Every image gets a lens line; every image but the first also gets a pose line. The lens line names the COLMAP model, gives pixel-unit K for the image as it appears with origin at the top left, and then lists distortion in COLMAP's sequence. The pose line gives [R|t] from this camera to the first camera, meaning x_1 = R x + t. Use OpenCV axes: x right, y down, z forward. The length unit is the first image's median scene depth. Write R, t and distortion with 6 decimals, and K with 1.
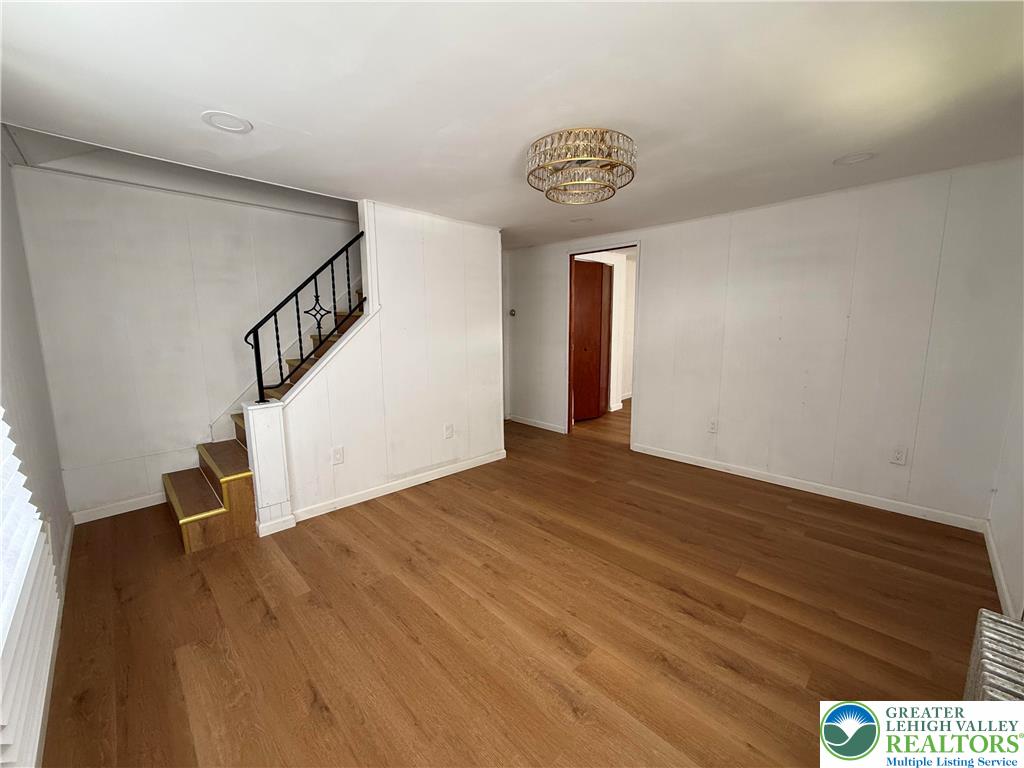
lens RADIAL K [[408.8, 0, 511.2], [0, 408.8, 379.1], [0, 0, 1]] dist [0.000847, -0.000452]
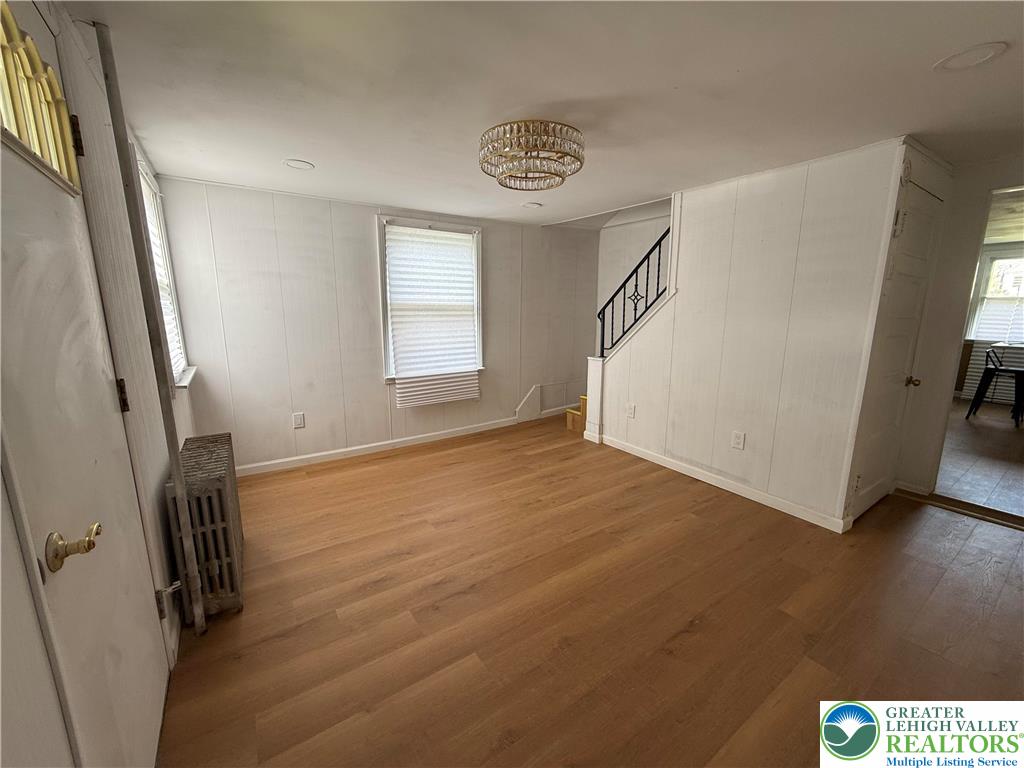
lens RADIAL K [[408.8, 0, 508.8], [0, 408.8, 383.6], [0, 0, 1]] dist [0.000847, -0.000452]
pose [[-0.182736, 0.189377, -0.964751, 0.912320], [-0.136463, 0.966890, 0.215644, -0.125679], [0.973645, 0.171059, -0.150843, 0.856524]]
